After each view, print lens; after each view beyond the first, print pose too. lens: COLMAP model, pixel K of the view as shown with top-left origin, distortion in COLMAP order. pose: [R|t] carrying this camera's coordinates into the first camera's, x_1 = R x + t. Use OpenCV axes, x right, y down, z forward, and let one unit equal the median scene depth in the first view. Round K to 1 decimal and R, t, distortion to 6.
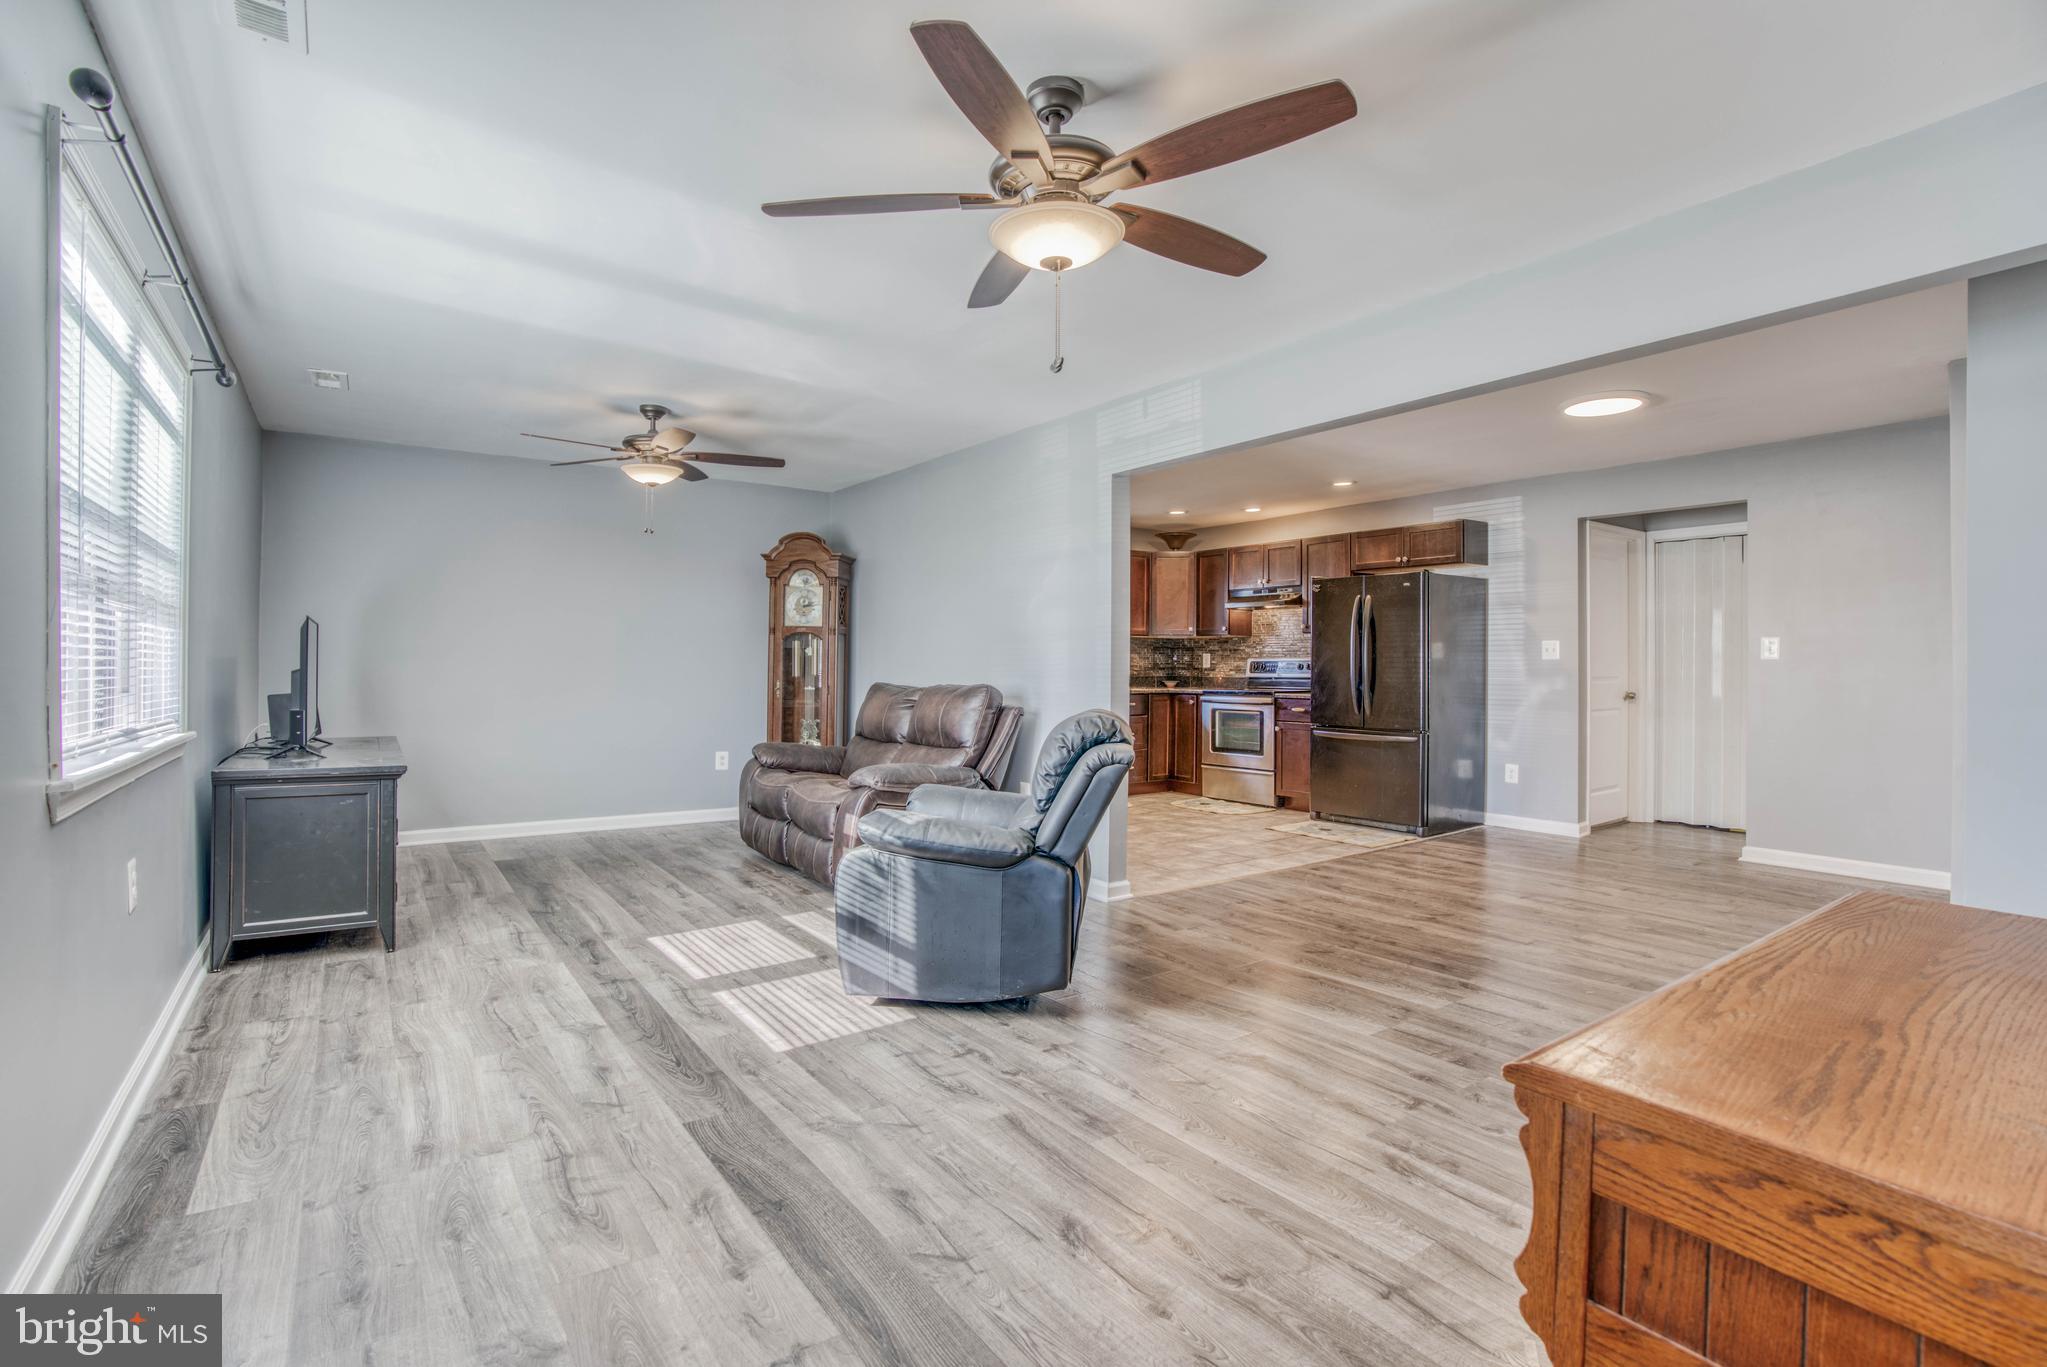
lens RADIAL K [[953.9, 0, 1021.4], [0, 953.9, 650.6], [0, 0, 1]] dist [-0.065423, 0.027073]
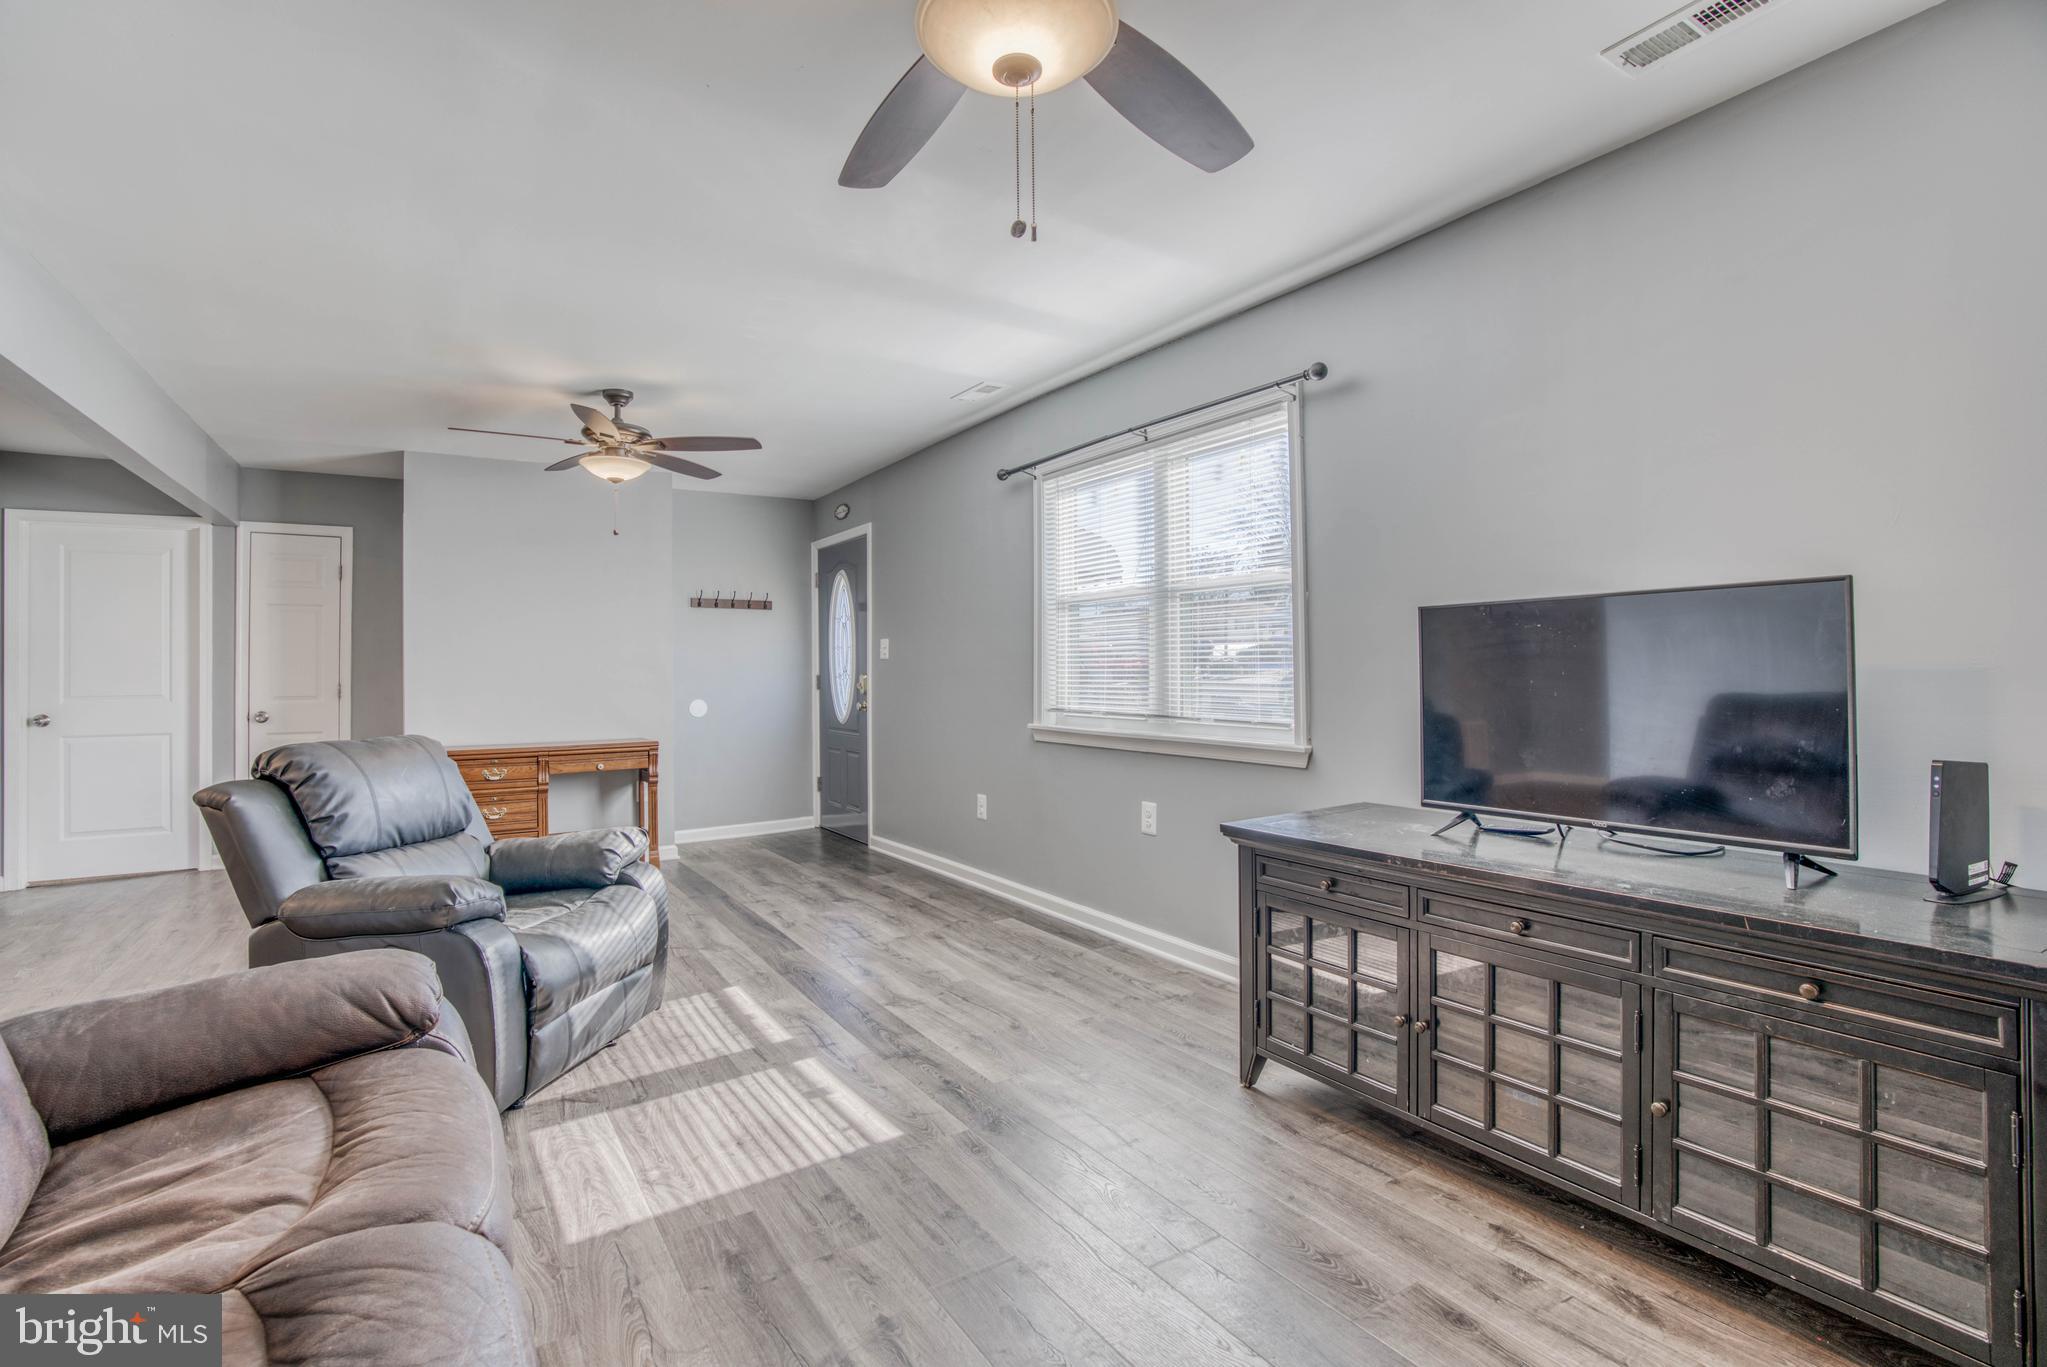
lens RADIAL K [[941.2, 0, 1023.5], [0, 941.2, 683.5], [0, 0, 1]] dist [-0.059348, 0.000150]
pose [[-0.998477, 0.002980, 0.055083, -0.566847], [0.002468, 0.999953, -0.009368, 0.025149], [-0.055108, -0.009218, -0.998438, 1.772222]]
